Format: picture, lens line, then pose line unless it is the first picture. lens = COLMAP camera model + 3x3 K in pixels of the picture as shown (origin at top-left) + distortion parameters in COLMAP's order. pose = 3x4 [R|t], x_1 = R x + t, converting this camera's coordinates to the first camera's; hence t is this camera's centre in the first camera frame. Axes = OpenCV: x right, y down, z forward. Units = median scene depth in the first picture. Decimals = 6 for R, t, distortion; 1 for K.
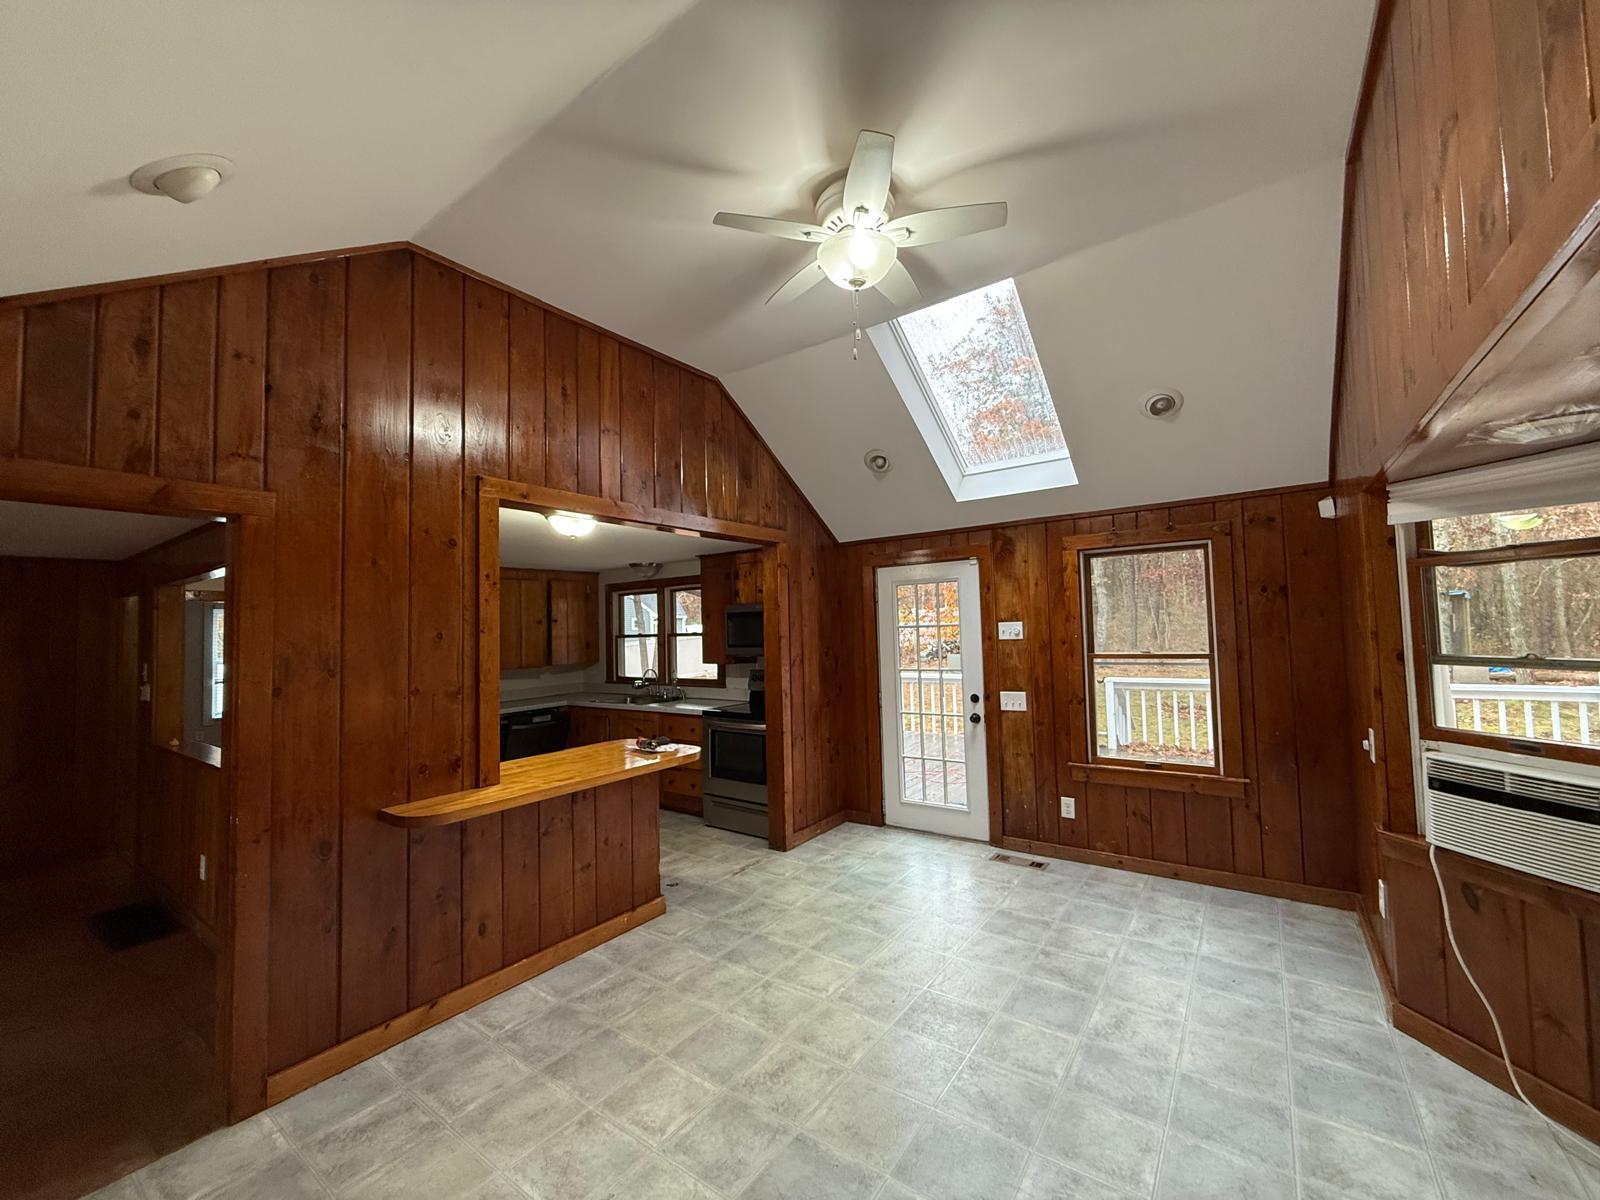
lens RADIAL K [[637.2, 0, 801.3], [0, 637.2, 598.9], [0, 0, 1]] dist [-0.002499, 0.000311]
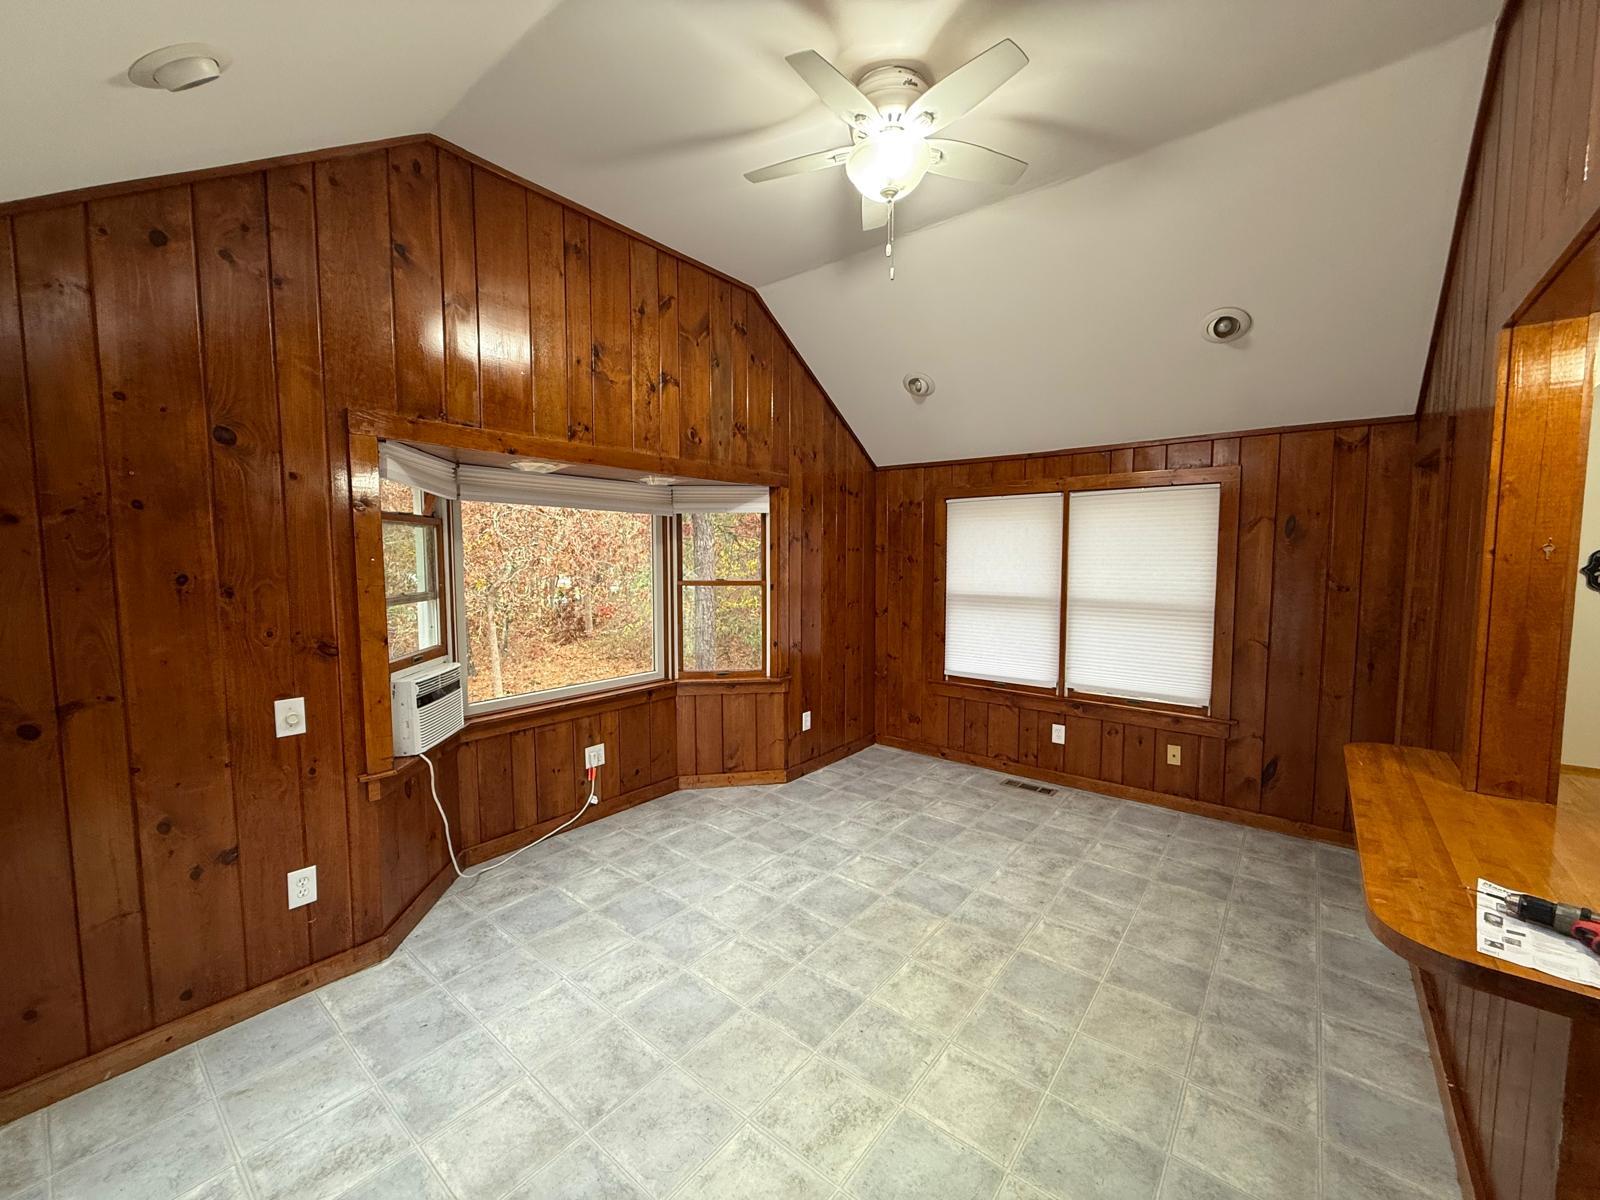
lens RADIAL K [[637.2, 0, 790.8], [0, 637.2, 602.0], [0, 0, 1]] dist [-0.002499, 0.000311]
pose [[-0.997322, 0.025783, 0.068443, 0.073506], [0.027426, 0.999355, 0.023183, 0.032324], [-0.067801, 0.024998, -0.997386, 0.796932]]
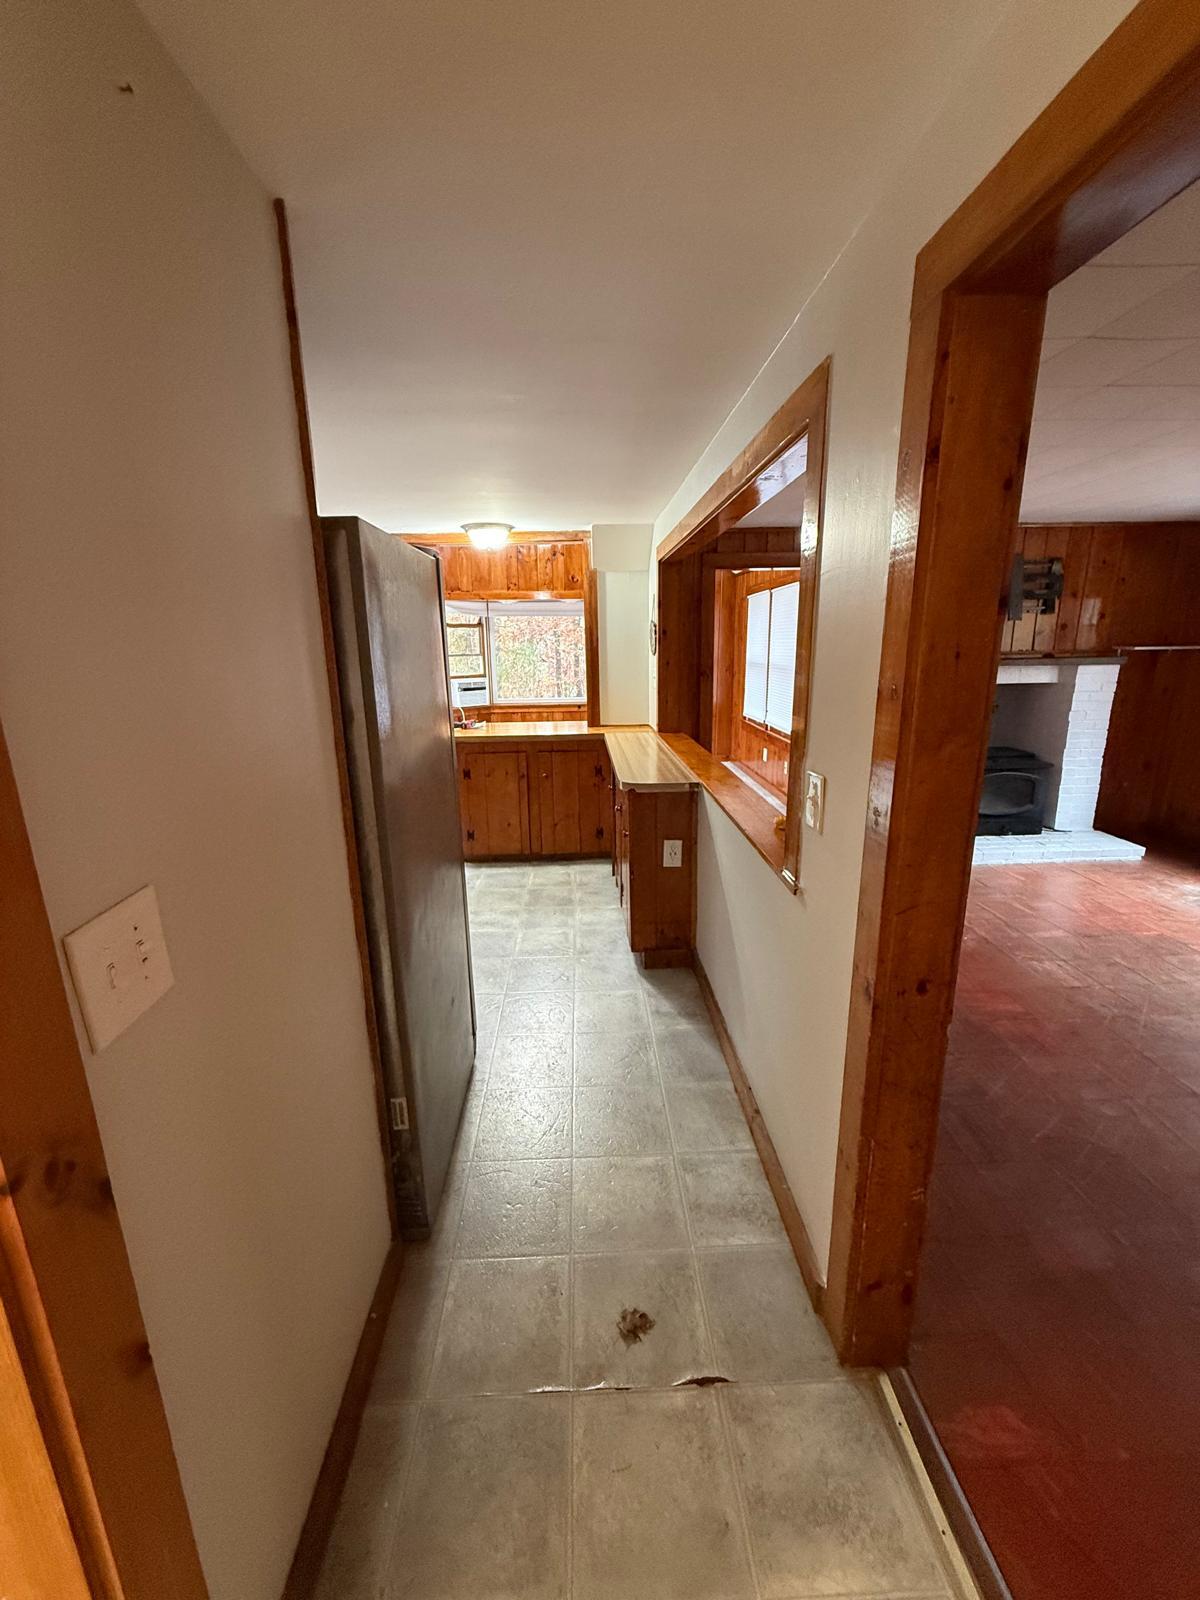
lens RADIAL K [[637.2, 0, 594.6], [0, 637.2, 799.8], [0, 0, 1]] dist [-0.002499, 0.000311]
pose [[-0.607273, -0.157601, 0.778705, -0.878014], [-0.010245, 0.981600, 0.190675, 0.075501], [-0.794427, 0.107814, -0.597714, 0.965696]]
